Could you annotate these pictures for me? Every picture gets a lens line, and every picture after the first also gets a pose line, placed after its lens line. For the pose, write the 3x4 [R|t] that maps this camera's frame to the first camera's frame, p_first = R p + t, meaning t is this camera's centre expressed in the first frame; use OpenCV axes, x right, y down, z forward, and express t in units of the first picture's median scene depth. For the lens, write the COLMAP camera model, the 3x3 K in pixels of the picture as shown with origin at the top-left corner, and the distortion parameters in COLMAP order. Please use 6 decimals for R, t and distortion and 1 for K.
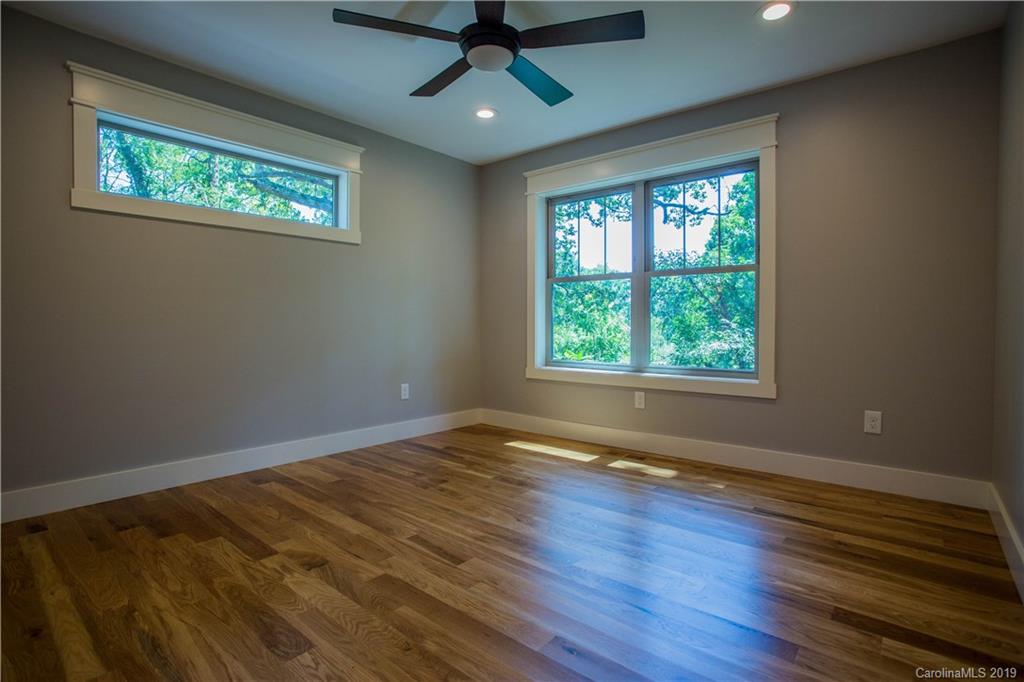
lens RADIAL K [[497.4, 0, 511.7], [0, 497.4, 337.6], [0, 0, 1]] dist [-0.048578, 0.011316]
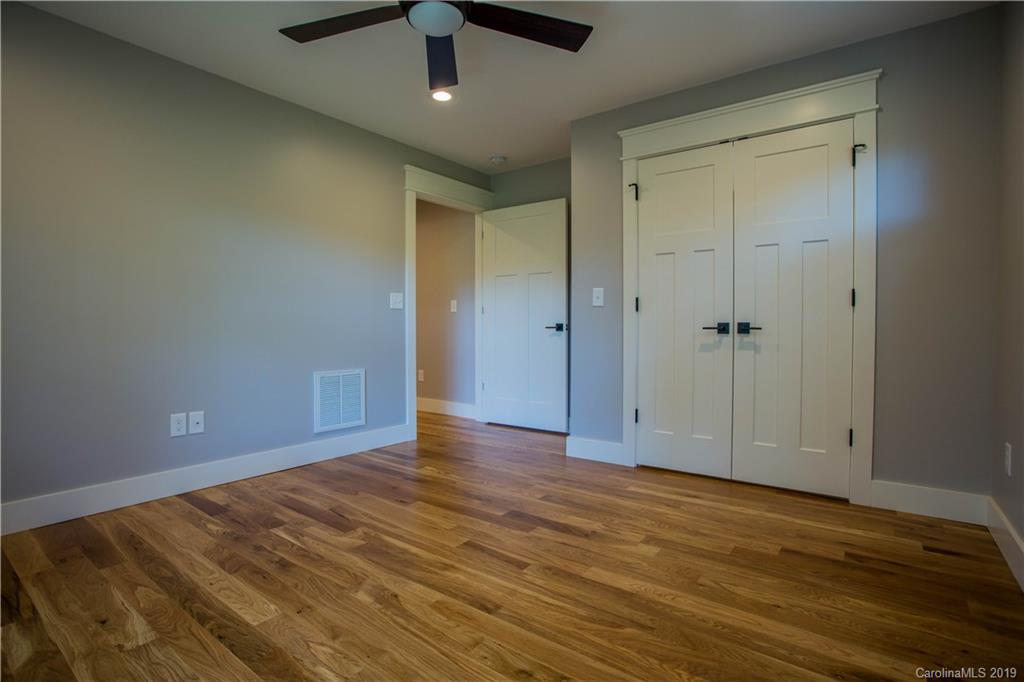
lens RADIAL K [[497.4, 0, 511.5], [0, 497.4, 338.2], [0, 0, 1]] dist [-0.048578, 0.011316]
pose [[-0.998582, 0.000308, -0.053231, -0.136300], [-0.001921, 0.999123, 0.041826, -0.045428], [0.053197, 0.041869, -0.997706, 1.963288]]
